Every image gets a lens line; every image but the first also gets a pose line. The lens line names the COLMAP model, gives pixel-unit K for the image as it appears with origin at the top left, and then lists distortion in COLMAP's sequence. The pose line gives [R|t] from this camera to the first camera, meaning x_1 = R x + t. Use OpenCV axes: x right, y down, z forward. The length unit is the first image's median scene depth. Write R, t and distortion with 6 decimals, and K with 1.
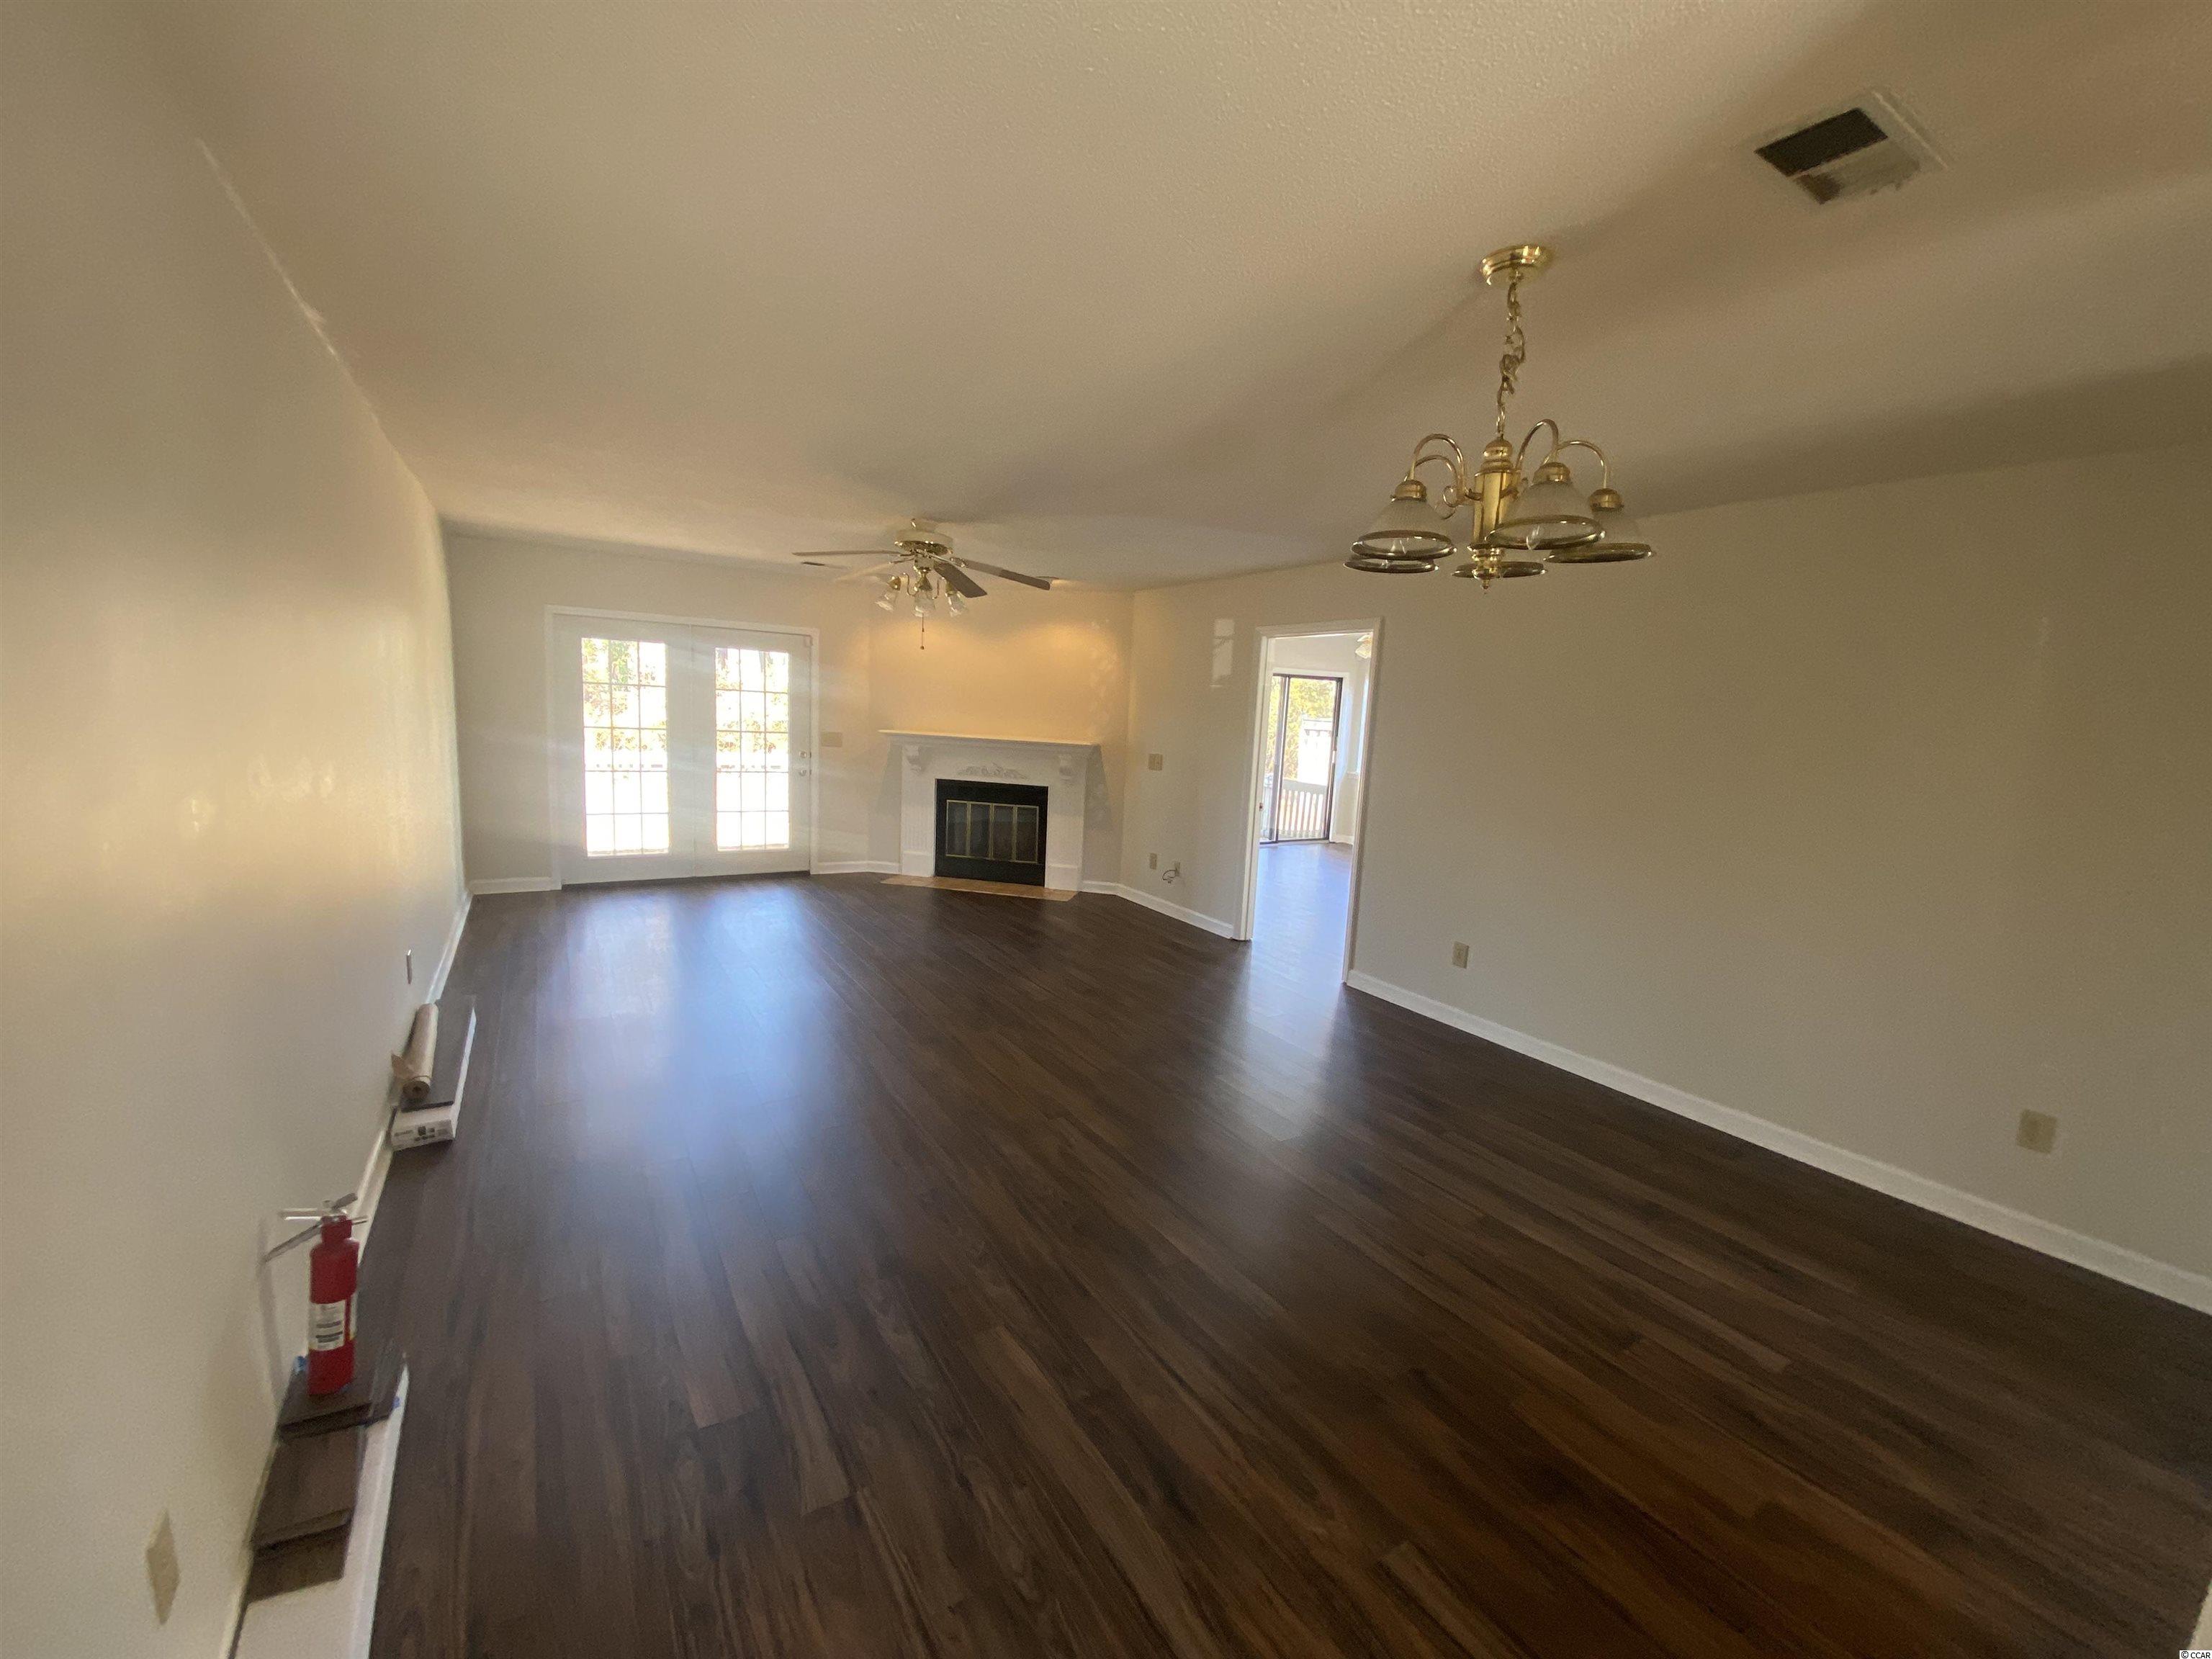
lens RADIAL K [[881.3, 0, 1106.0], [0, 881.3, 829.5], [0, 0, 1]] dist [0.063798, -0.043561]
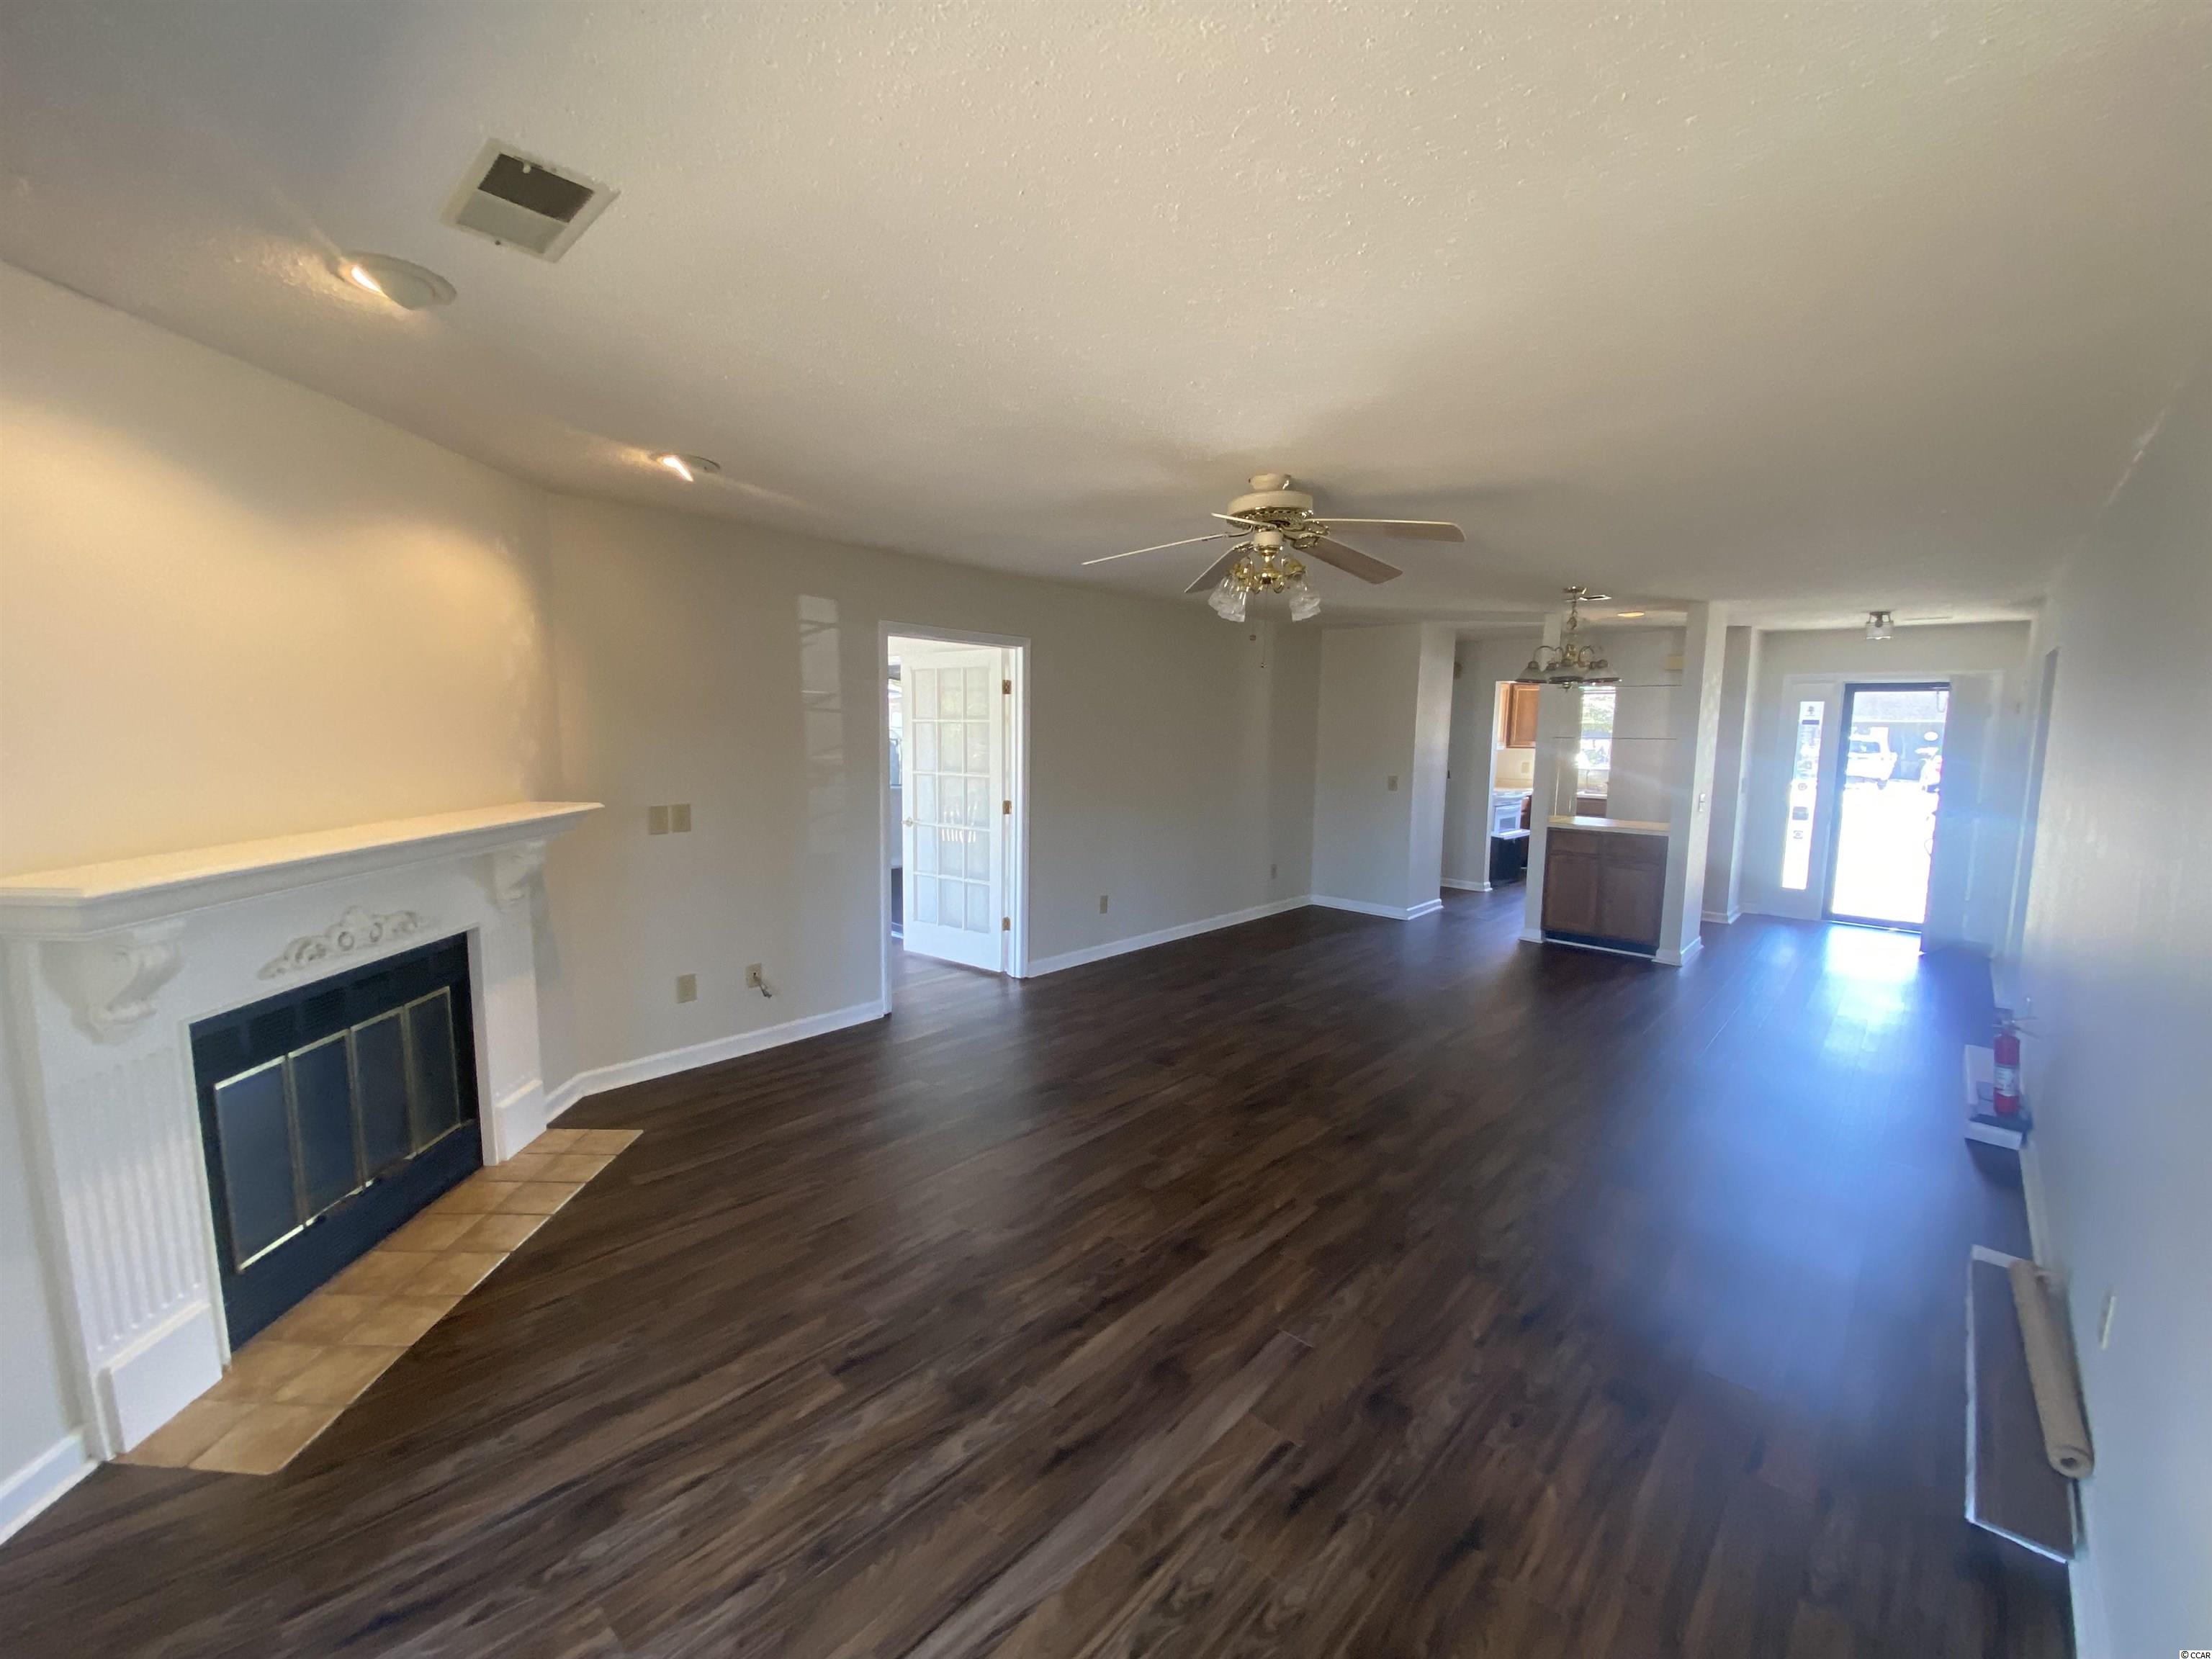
lens RADIAL K [[891.3, 0, 1103.8], [0, 891.3, 821.3], [0, 0, 1]] dist [0.058523, -0.046039]
pose [[-0.237498, -0.149278, 0.959849, -0.510888], [0.111960, 0.977330, 0.179699, -0.135534], [-0.964914, 0.150143, -0.215400, 0.784187]]
